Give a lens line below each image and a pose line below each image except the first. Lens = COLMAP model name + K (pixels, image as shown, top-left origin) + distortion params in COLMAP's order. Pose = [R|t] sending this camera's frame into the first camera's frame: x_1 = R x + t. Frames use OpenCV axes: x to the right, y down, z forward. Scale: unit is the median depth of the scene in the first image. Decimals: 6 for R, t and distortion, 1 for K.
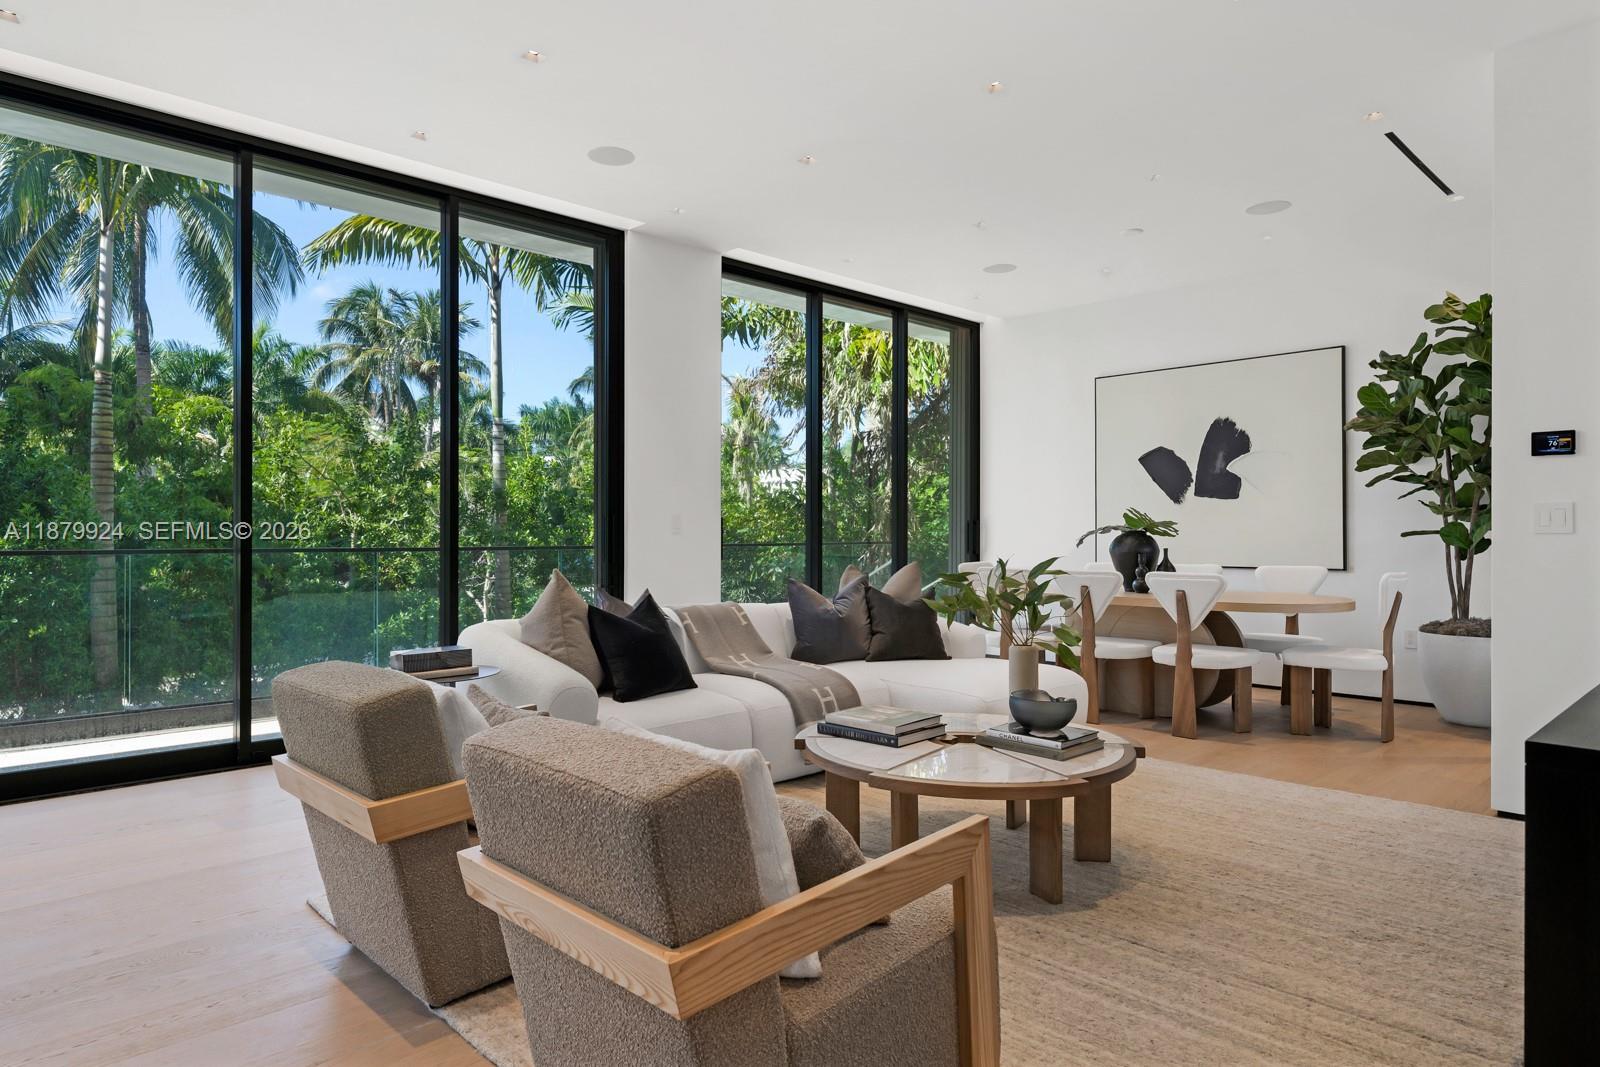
lens RADIAL K [[962.8, 0, 800.0], [0, 962.8, 533.5], [0, 0, 1]] dist [0.004256, 0.001380]
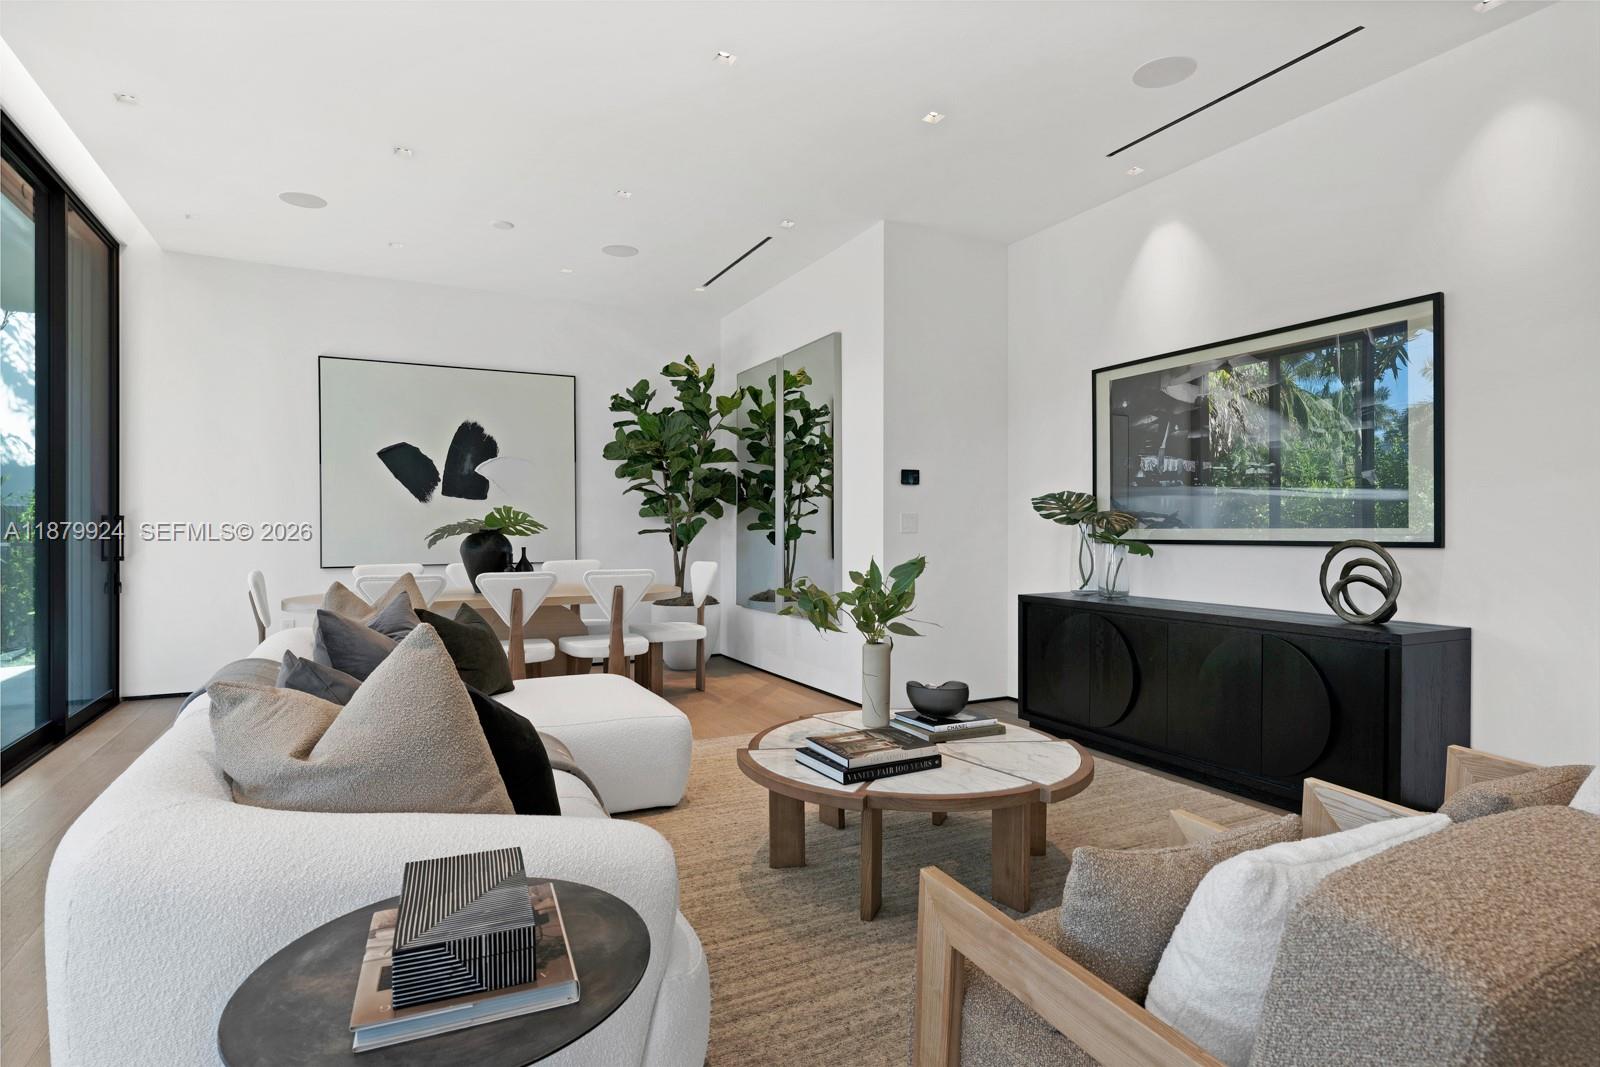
lens RADIAL K [[824.7, 0, 800.0], [0, 824.7, 533.5], [0, 0, 1]] dist [0.001595, -0.000143]
pose [[0.298061, -0.006368, 0.954525, -0.315028], [0.001456, 0.999980, 0.006217, -0.003762], [-0.954546, -0.000464, 0.298064, 0.397413]]
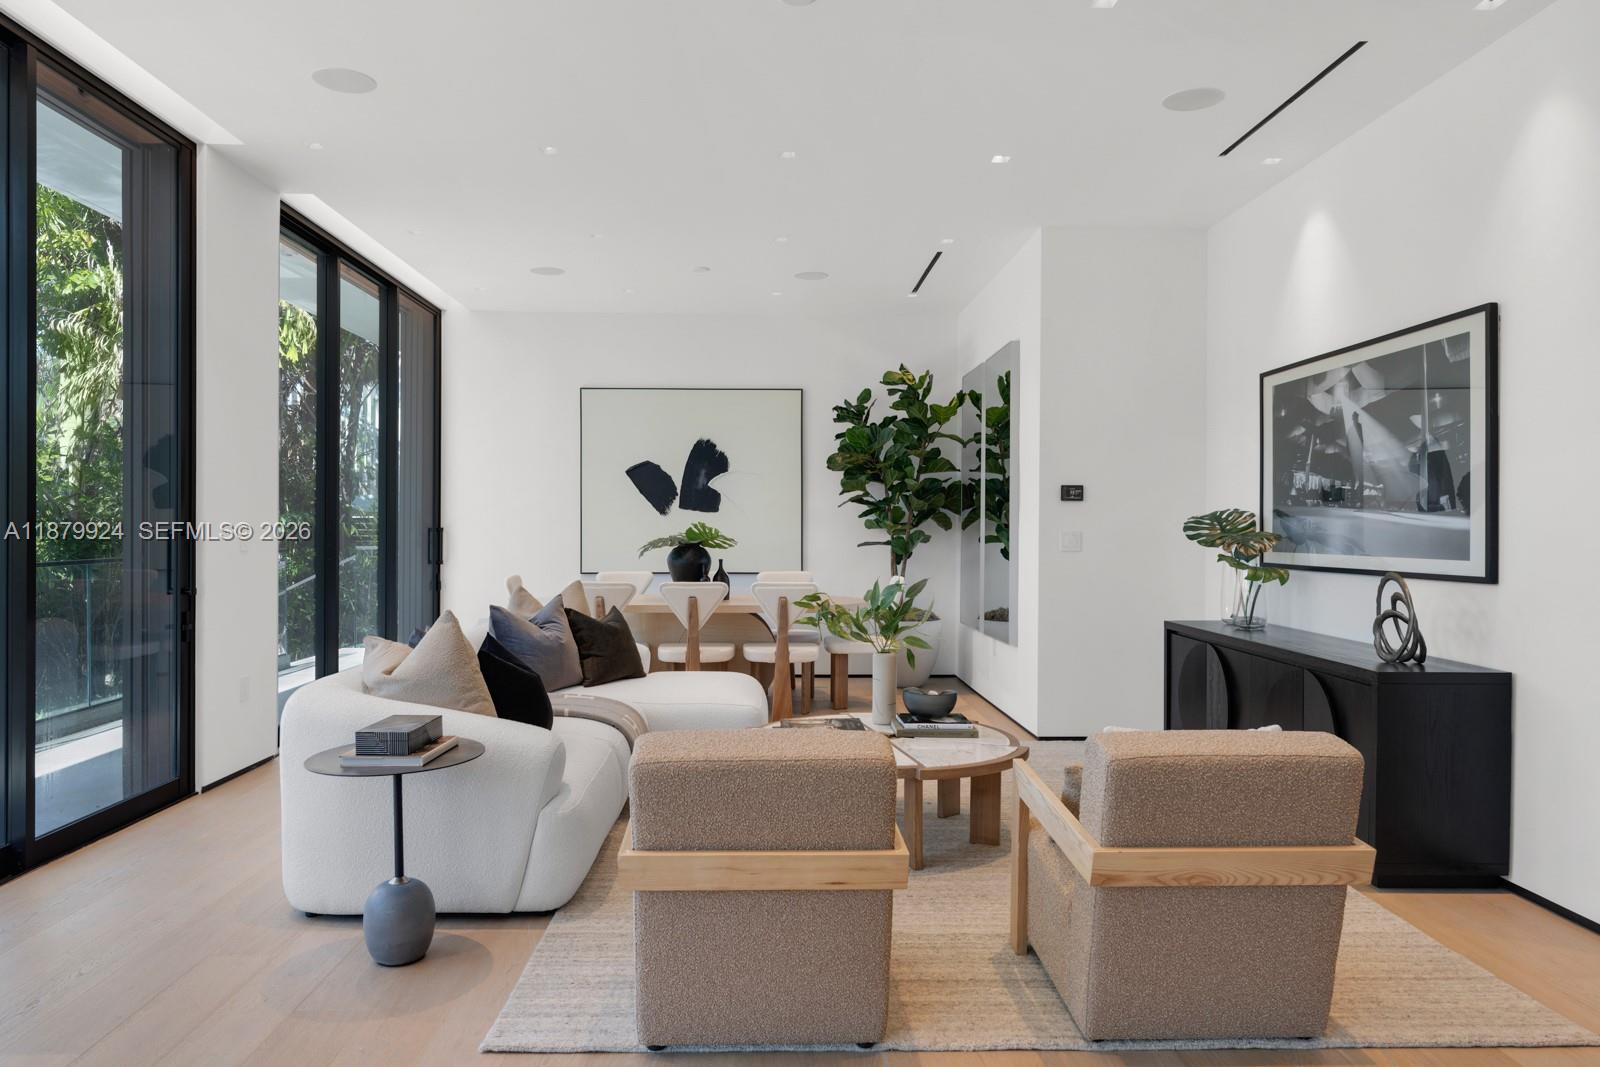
lens RADIAL K [[1062.5, 0, 800.0], [0, 1062.5, 533.5], [0, 0, 1]] dist [0.003442, -0.001093]
pose [[0.673018, -0.001234, 0.739625, -0.401467], [-0.004835, 0.999970, 0.006068, -0.019222], [-0.739610, -0.007660, 0.672992, 0.092543]]
